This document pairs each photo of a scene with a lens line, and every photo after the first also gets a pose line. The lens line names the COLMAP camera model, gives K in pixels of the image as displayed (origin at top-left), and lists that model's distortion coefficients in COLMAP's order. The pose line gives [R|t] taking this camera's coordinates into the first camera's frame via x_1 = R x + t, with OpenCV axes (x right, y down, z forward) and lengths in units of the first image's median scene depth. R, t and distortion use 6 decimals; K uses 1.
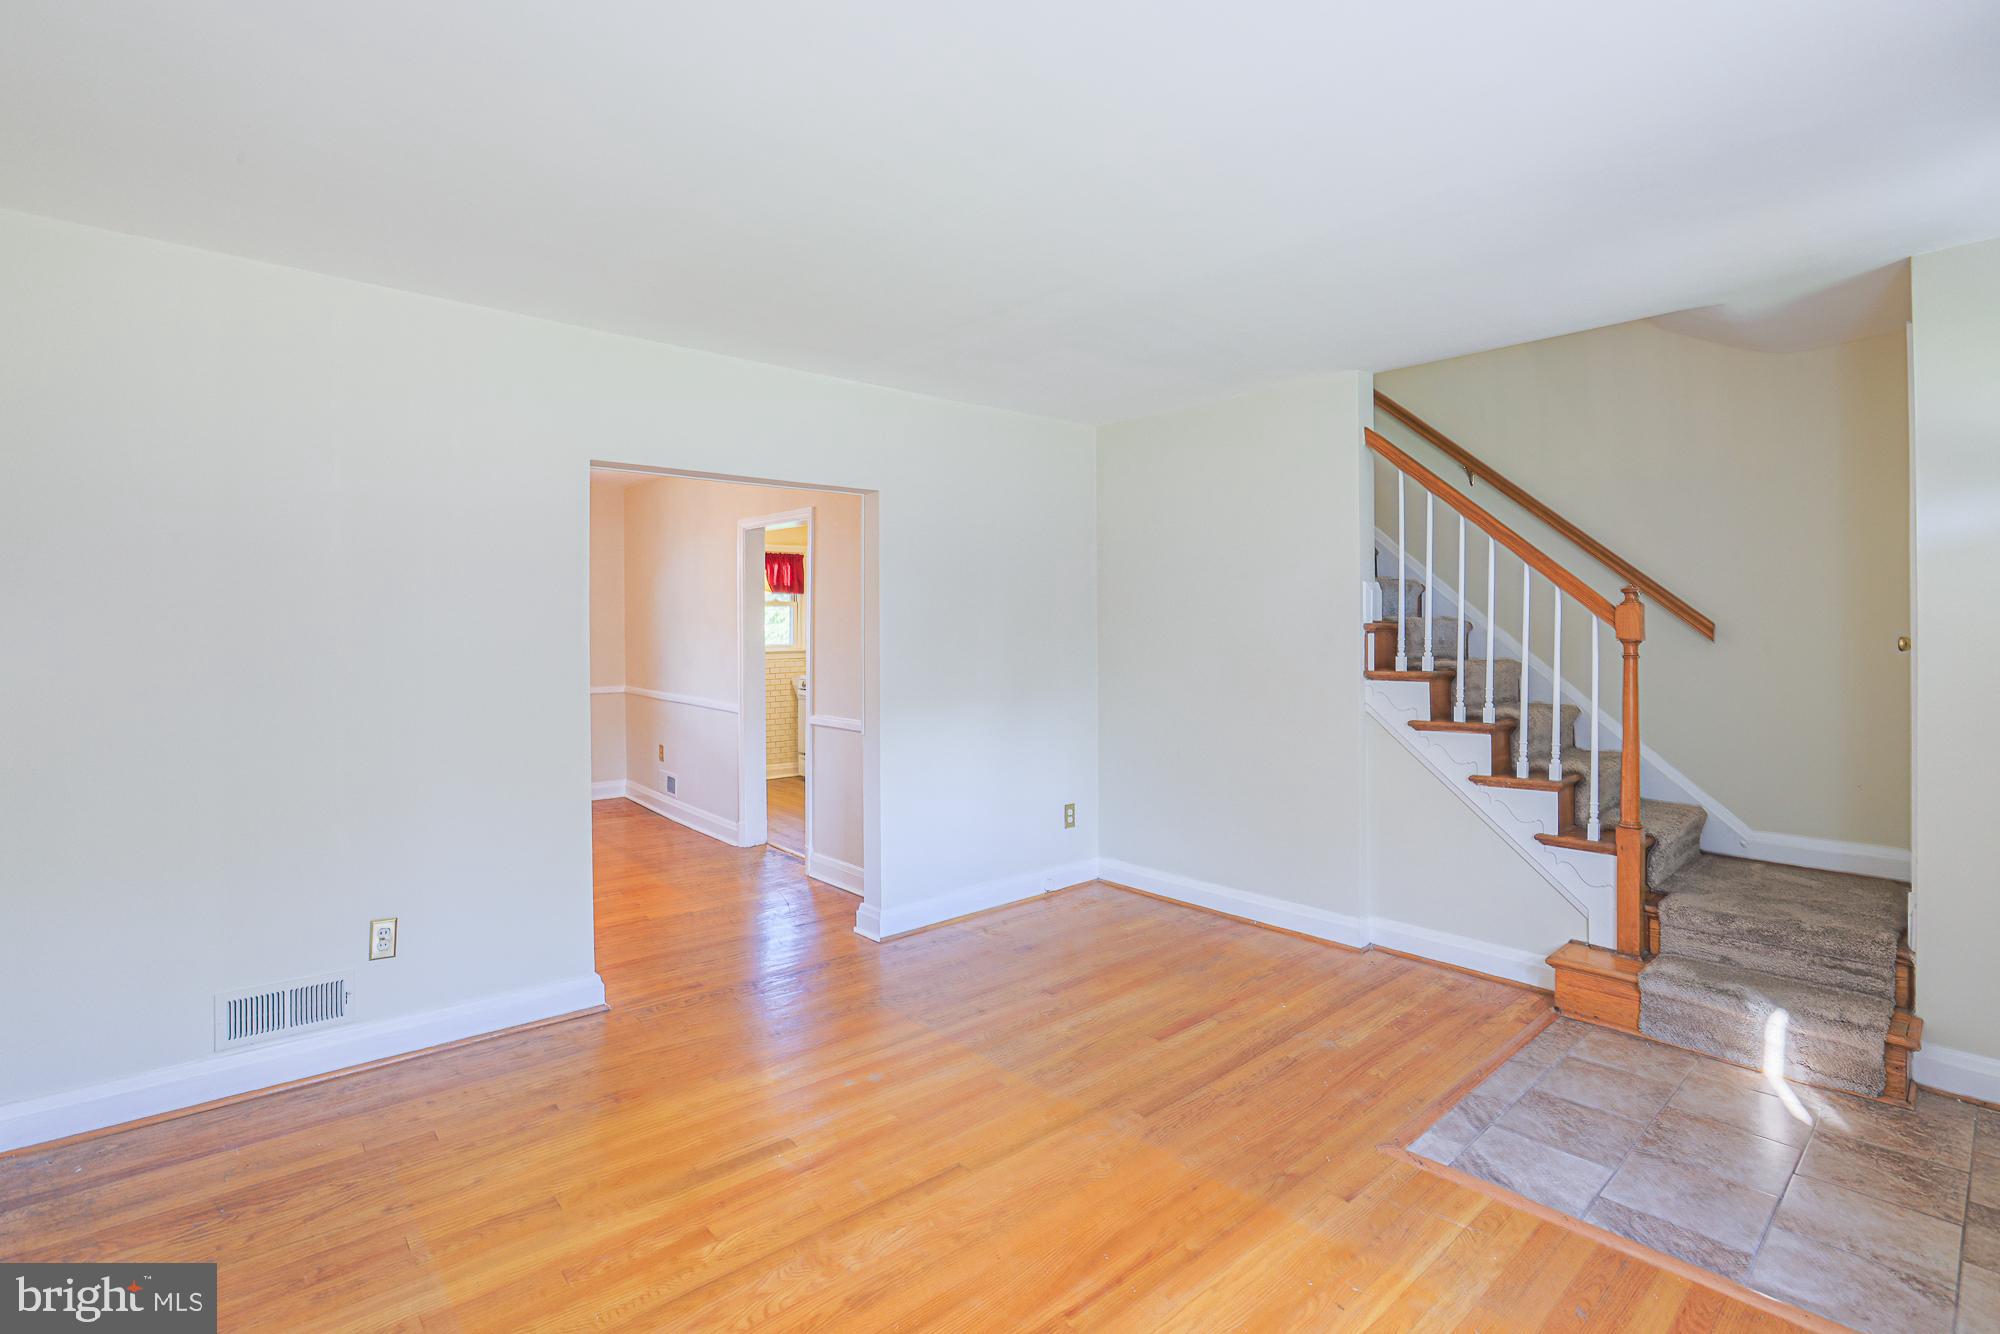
lens RADIAL K [[943.2, 0, 1057.8], [0, 943.2, 630.9], [0, 0, 1]] dist [-0.018070, 0.000321]
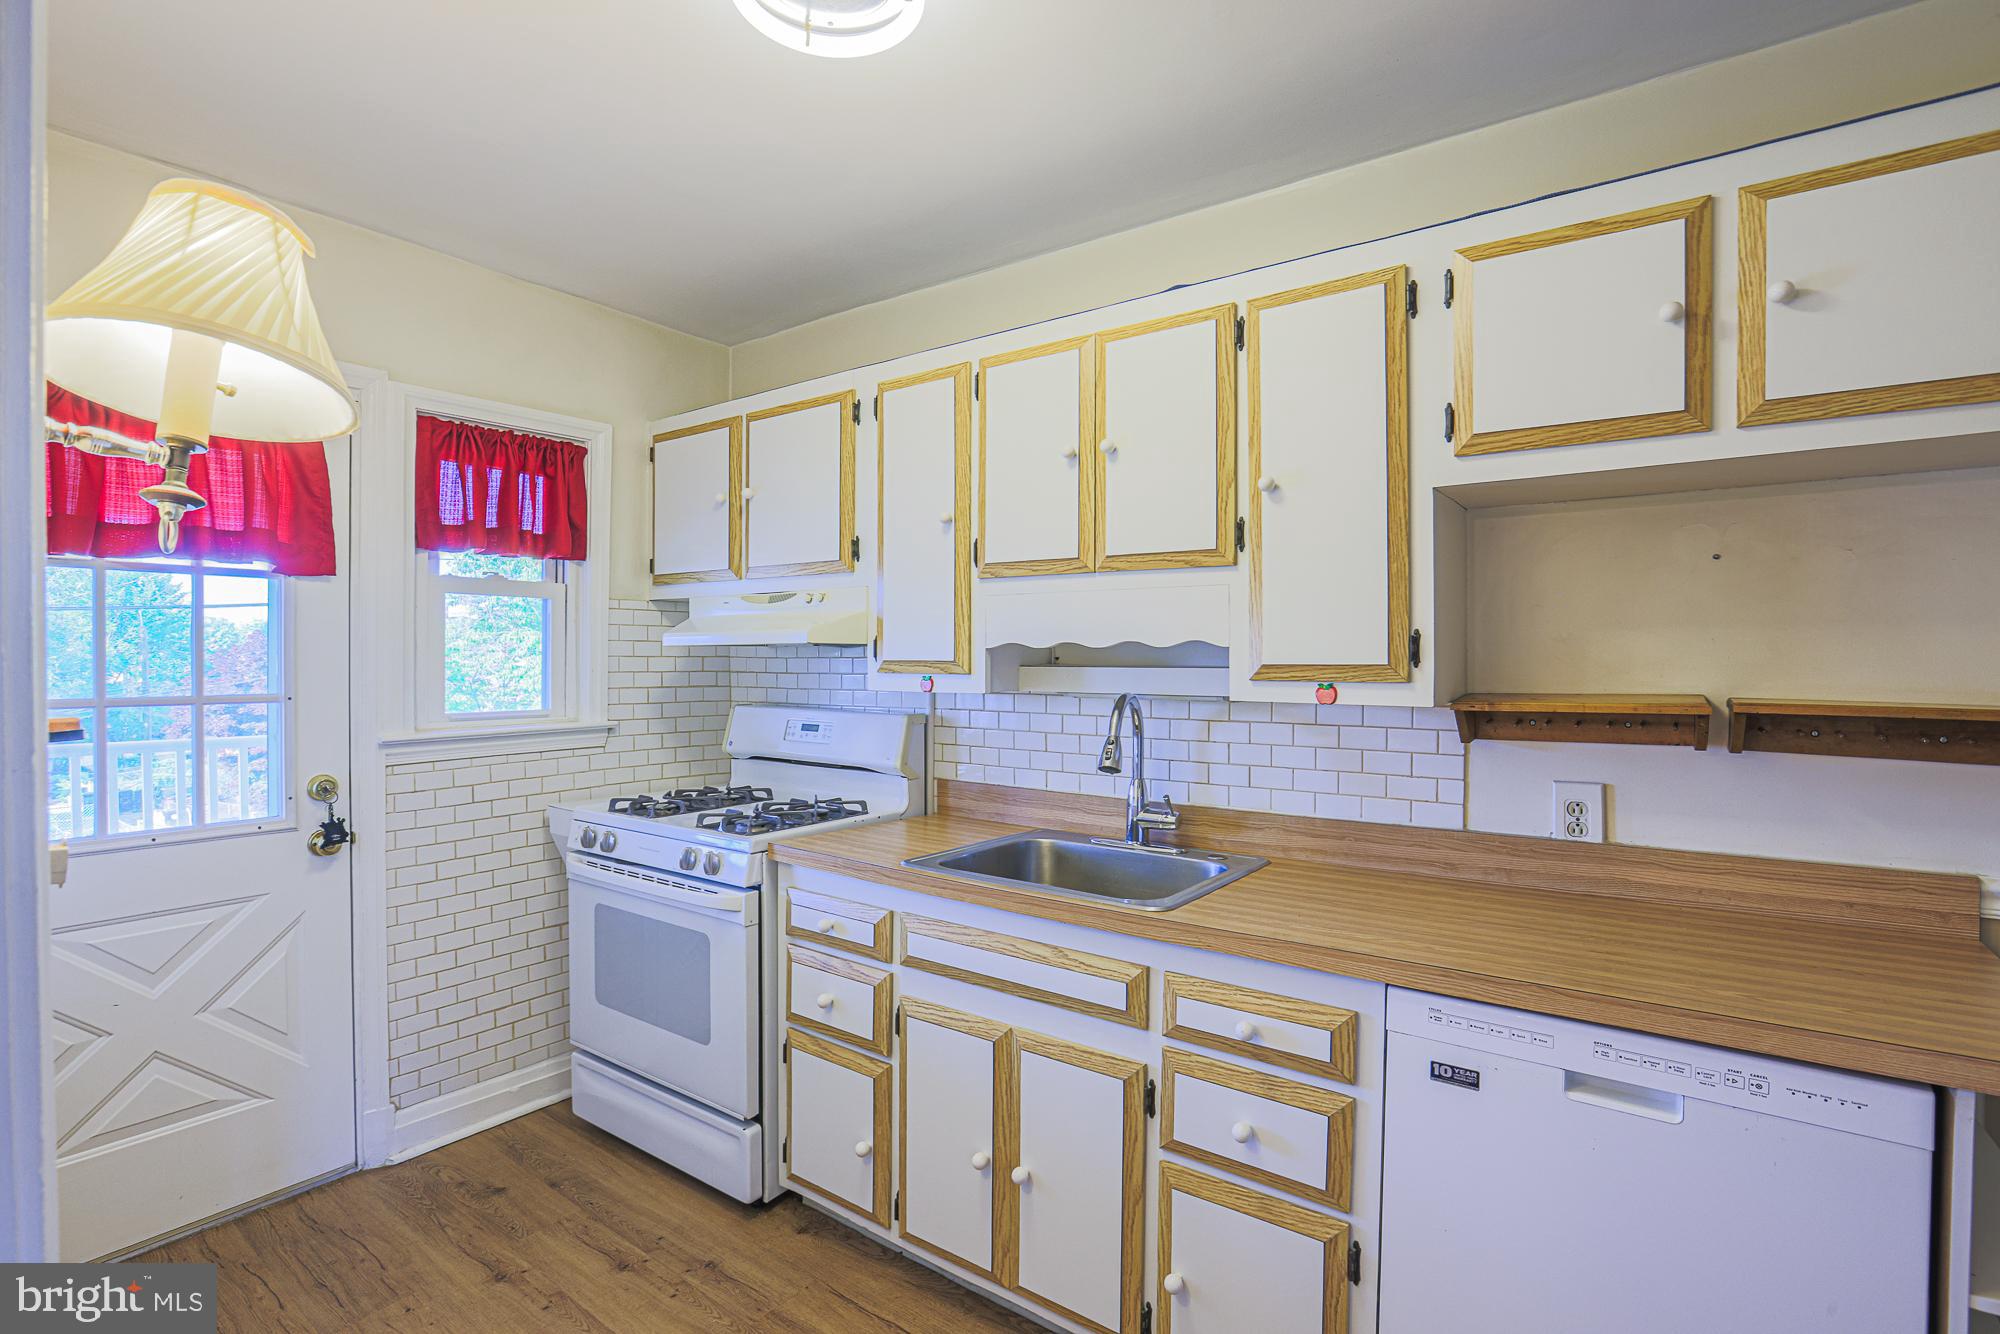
lens RADIAL K [[937.5, 0, 995.3], [0, 937.5, 656.9], [0, 0, 1]] dist [-0.062144, 0.025446]
pose [[0.985006, 0.003351, 0.172490, -0.449042], [-0.001761, 0.999955, -0.009367, -0.003669], [-0.172513, 0.008923, 0.984967, 1.597756]]
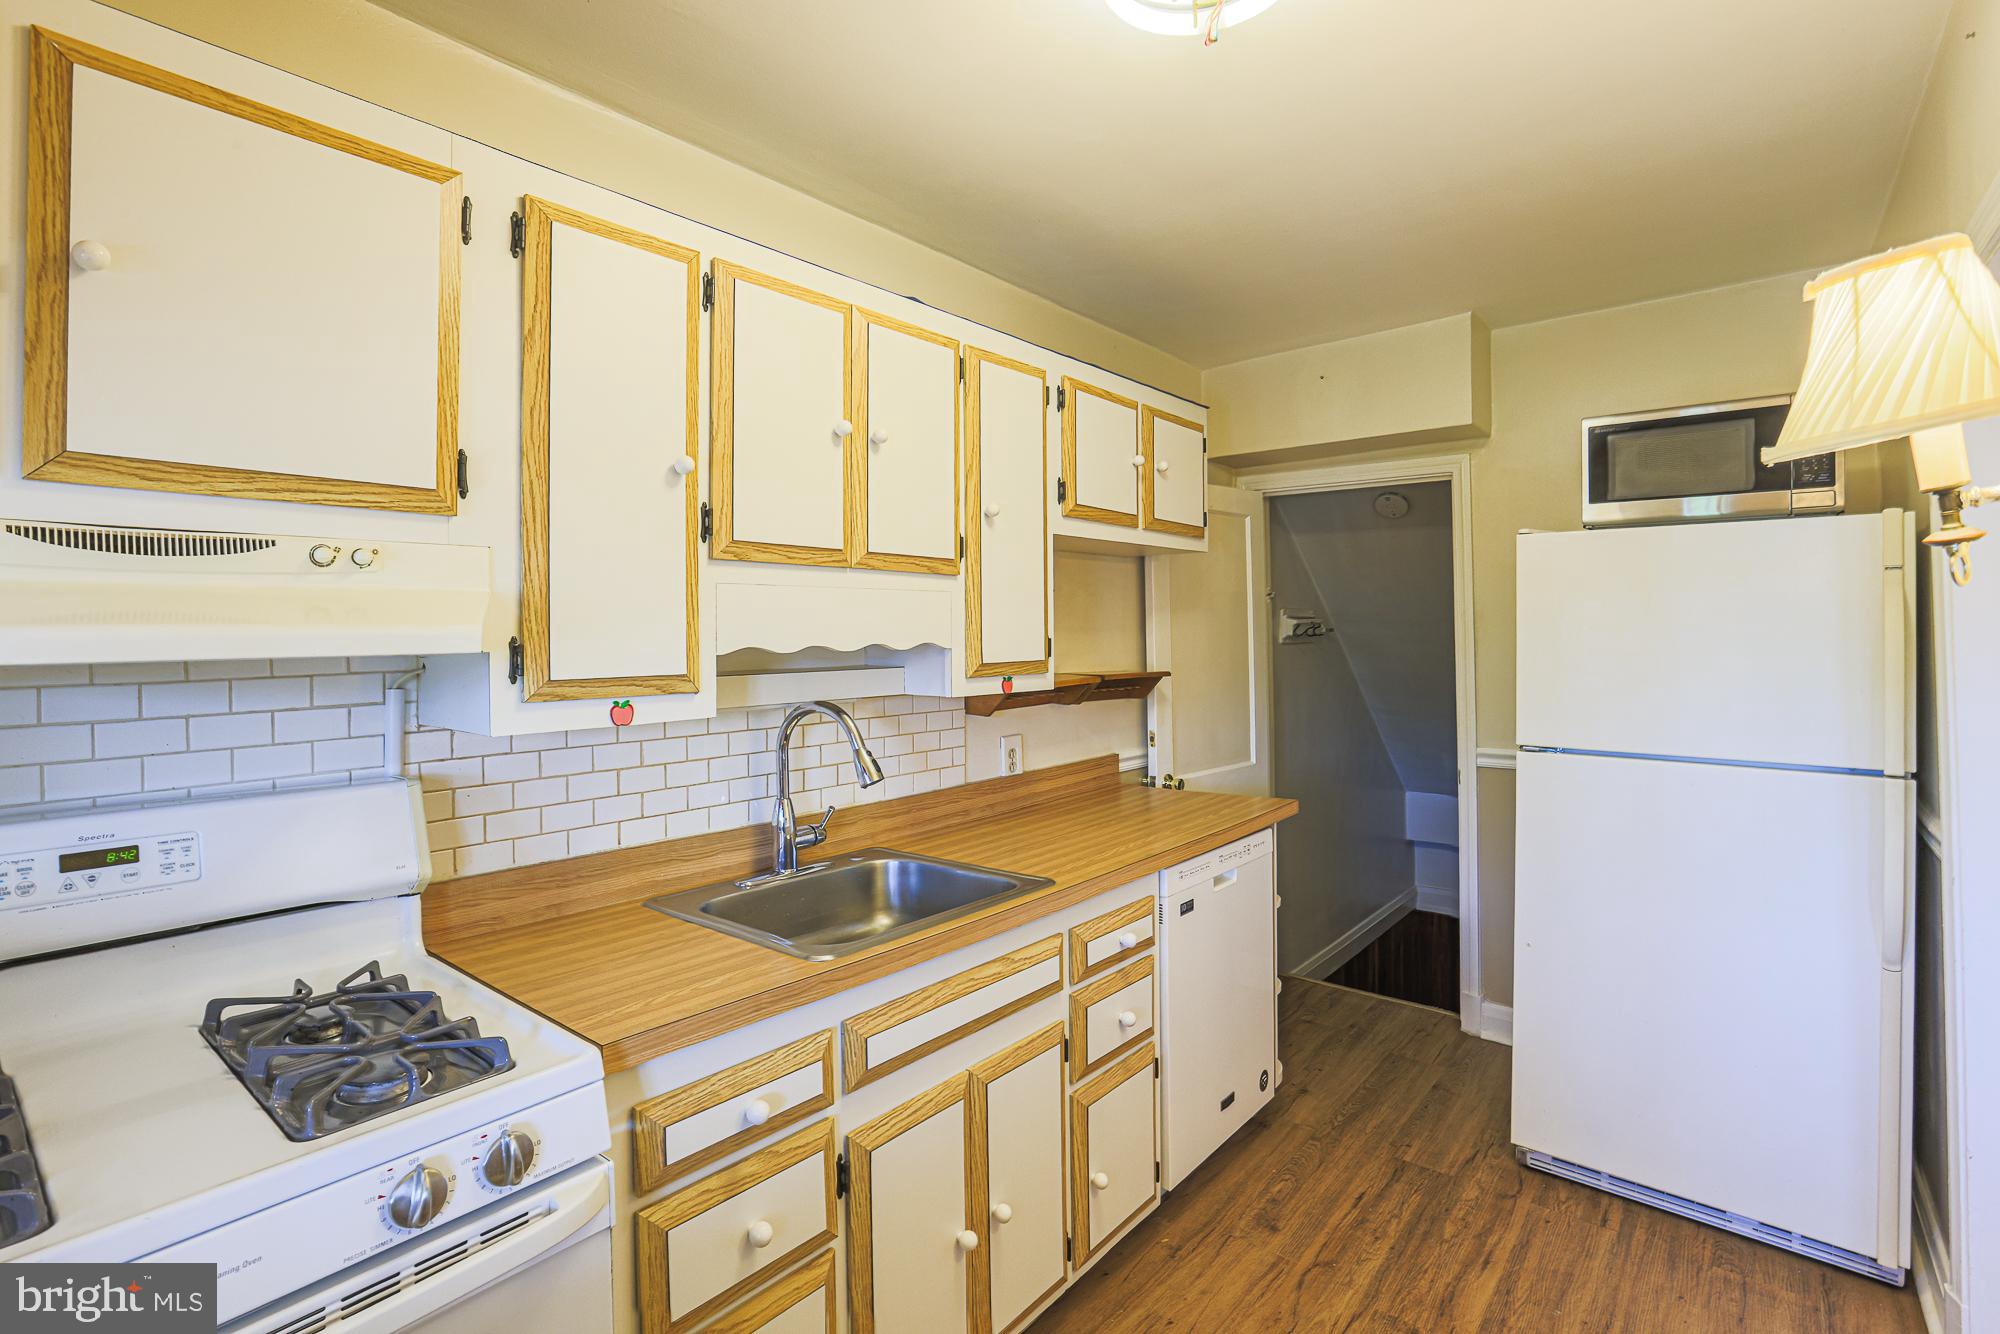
lens RADIAL K [[945.1, 0, 996.2], [0, 945.1, 633.5], [0, 0, 1]] dist [-0.056850, 0.025374]
pose [[-0.103389, 0.004972, 0.994629, -0.825552], [0.021140, 0.999773, -0.002800, -0.022469], [-0.994416, 0.020737, -0.103471, 2.141345]]
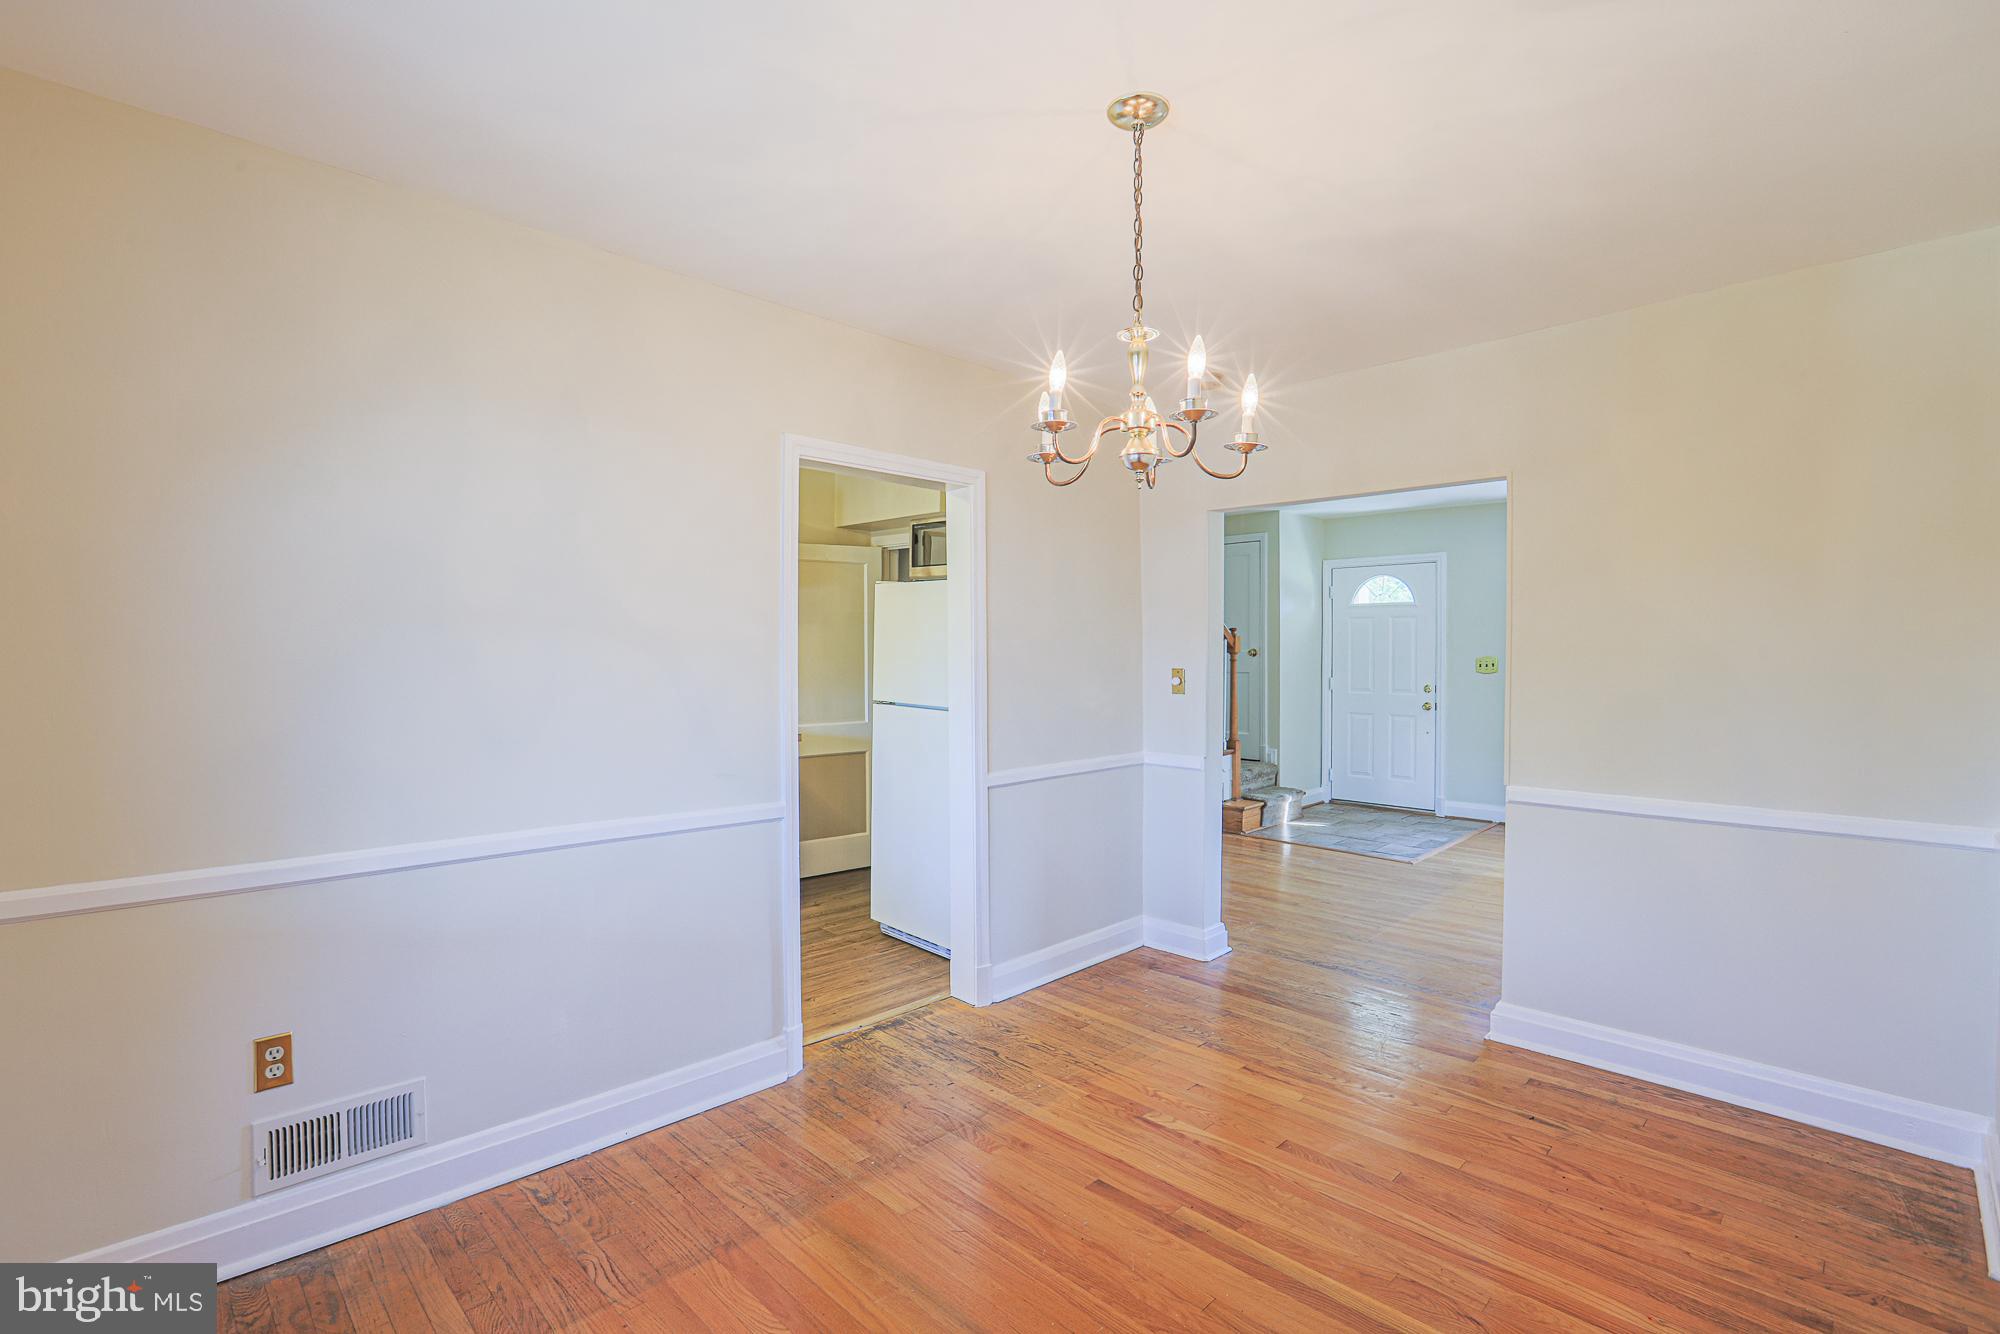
lens RADIAL K [[913.9, 0, 1009.1], [0, 913.9, 650.8], [0, 0, 1]] dist [-0.053298, 0.021405]
pose [[-0.026630, -0.004230, 0.999636, -1.422254], [0.005199, 0.999977, 0.004370, -0.004826], [-0.999632, 0.005314, -0.026608, 1.533710]]
